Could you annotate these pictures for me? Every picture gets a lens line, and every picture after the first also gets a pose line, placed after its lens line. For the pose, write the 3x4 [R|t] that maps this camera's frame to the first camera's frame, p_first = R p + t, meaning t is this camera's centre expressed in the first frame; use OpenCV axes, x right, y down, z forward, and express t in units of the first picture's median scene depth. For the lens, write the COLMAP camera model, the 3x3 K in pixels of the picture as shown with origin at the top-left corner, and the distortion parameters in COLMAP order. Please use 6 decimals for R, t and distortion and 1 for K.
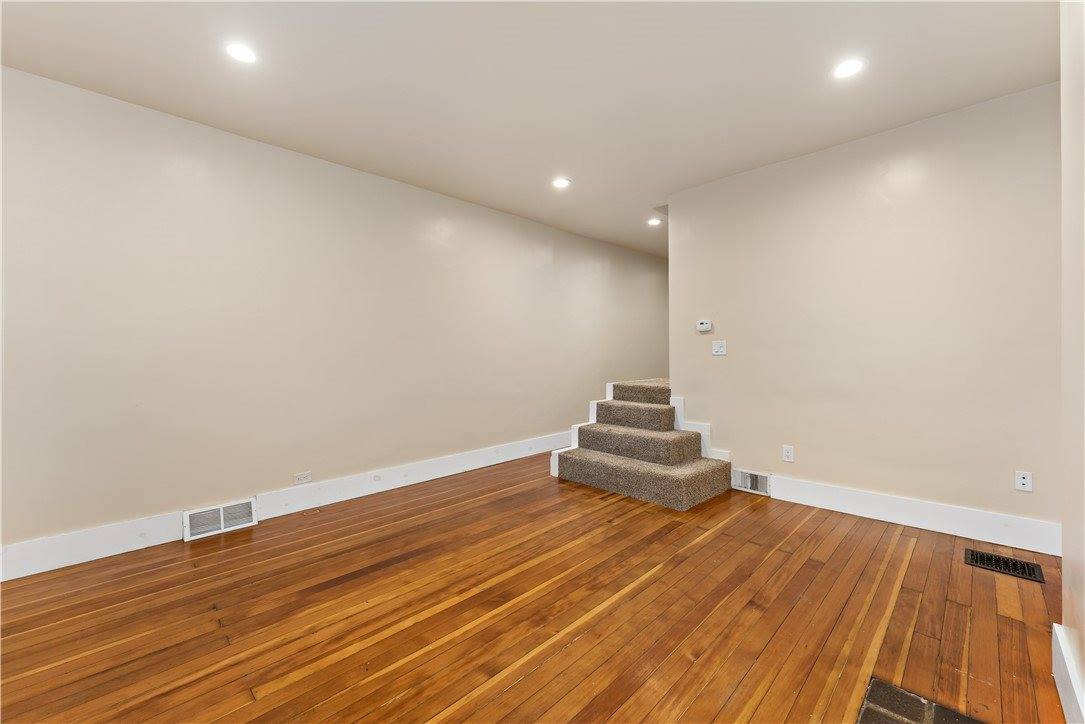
lens RADIAL K [[437.4, 0, 544.5], [0, 437.4, 344.3], [0, 0, 1]] dist [0.001107, 0.000121]
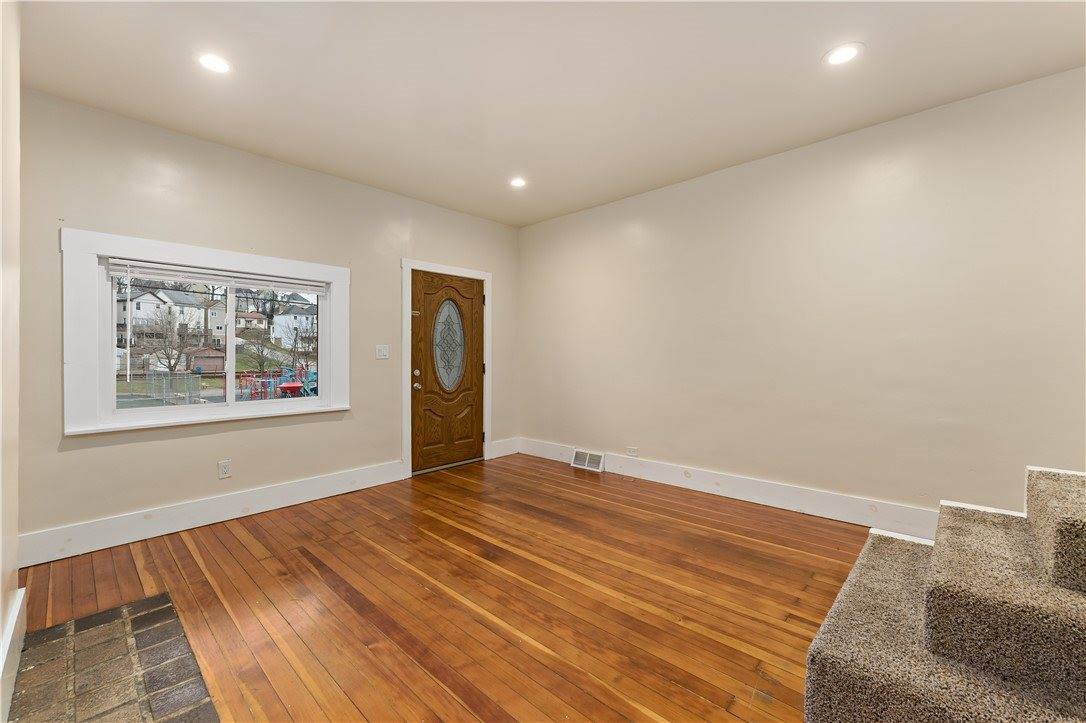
lens RADIAL K [[442.3, 0, 543.0], [0, 442.3, 361.5], [0, 0, 1]] dist [-0.001096, -0.000063]
pose [[0.024530, 0.022557, -0.999445, 1.005395], [0.026286, 0.999385, 0.023200, 0.013102], [0.999353, -0.026840, 0.023922, 1.012106]]
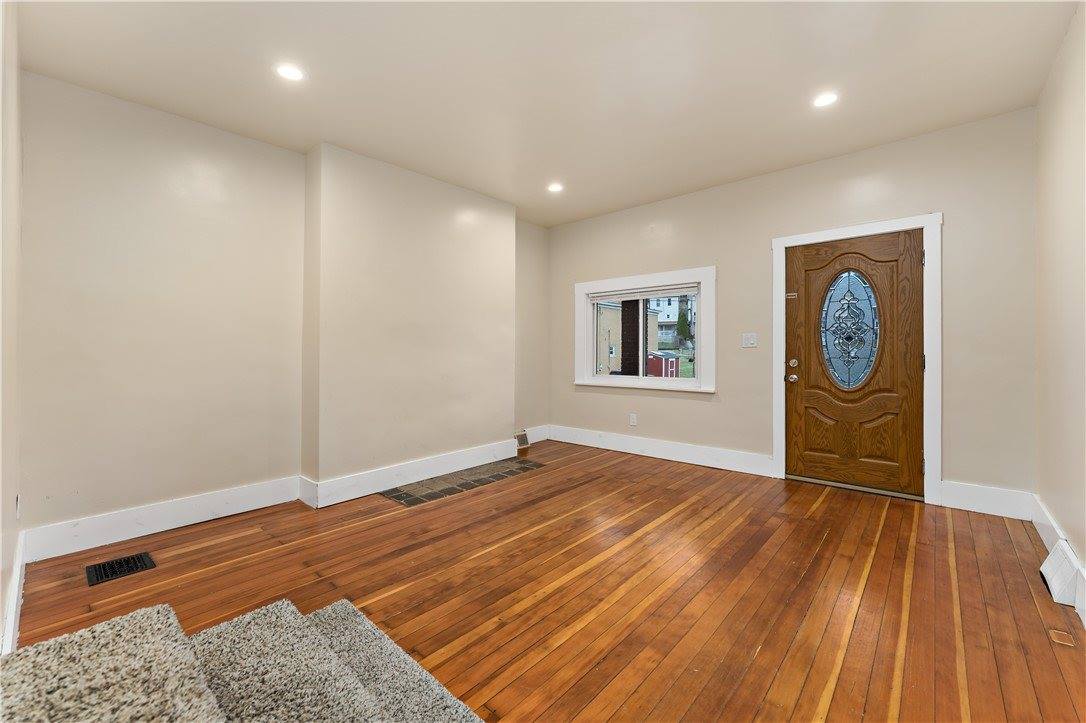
lens RADIAL K [[437.8, 0, 545.0], [0, 437.8, 343.8], [0, 0, 1]] dist [0.001107, 0.000121]
pose [[-0.998406, 0.015390, -0.054294, 0.150002], [0.017135, 0.999347, -0.031826, 0.053838], [0.053768, -0.032706, -0.998018, 2.082043]]
